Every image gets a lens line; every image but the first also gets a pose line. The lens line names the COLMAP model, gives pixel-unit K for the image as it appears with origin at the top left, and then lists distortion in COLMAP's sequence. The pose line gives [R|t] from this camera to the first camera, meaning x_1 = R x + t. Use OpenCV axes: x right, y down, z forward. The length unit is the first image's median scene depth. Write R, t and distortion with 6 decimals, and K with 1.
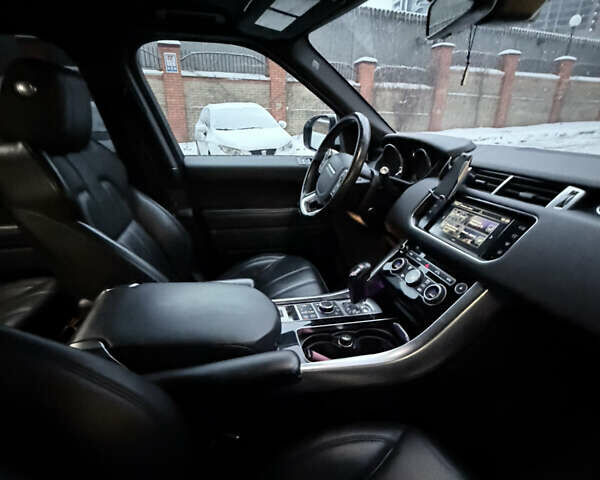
lens RADIAL K [[317.7, 0, 300.0], [0, 317.7, 240.0], [0, 0, 1]] dist [0.000993, -0.001299]
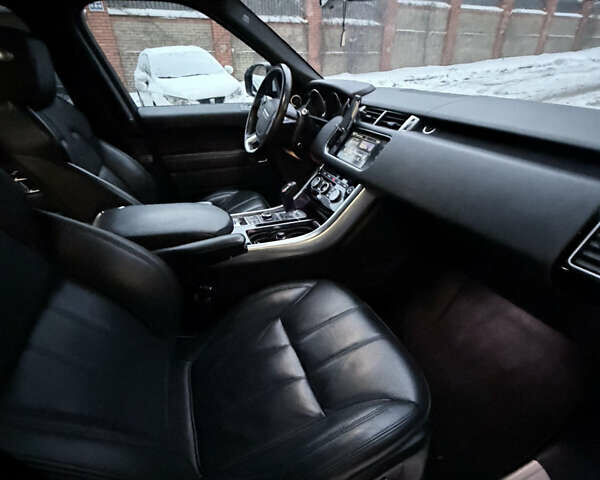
lens RADIAL K [[317.7, 0, 300.0], [0, 317.7, 240.0], [0, 0, 1]] dist [0.000993, -0.001299]
pose [[0.990019, -0.090755, 0.107821, 0.045445], [0.073525, 0.985296, 0.154229, 0.075317], [-0.120233, -0.144762, 0.982134, -0.272753]]
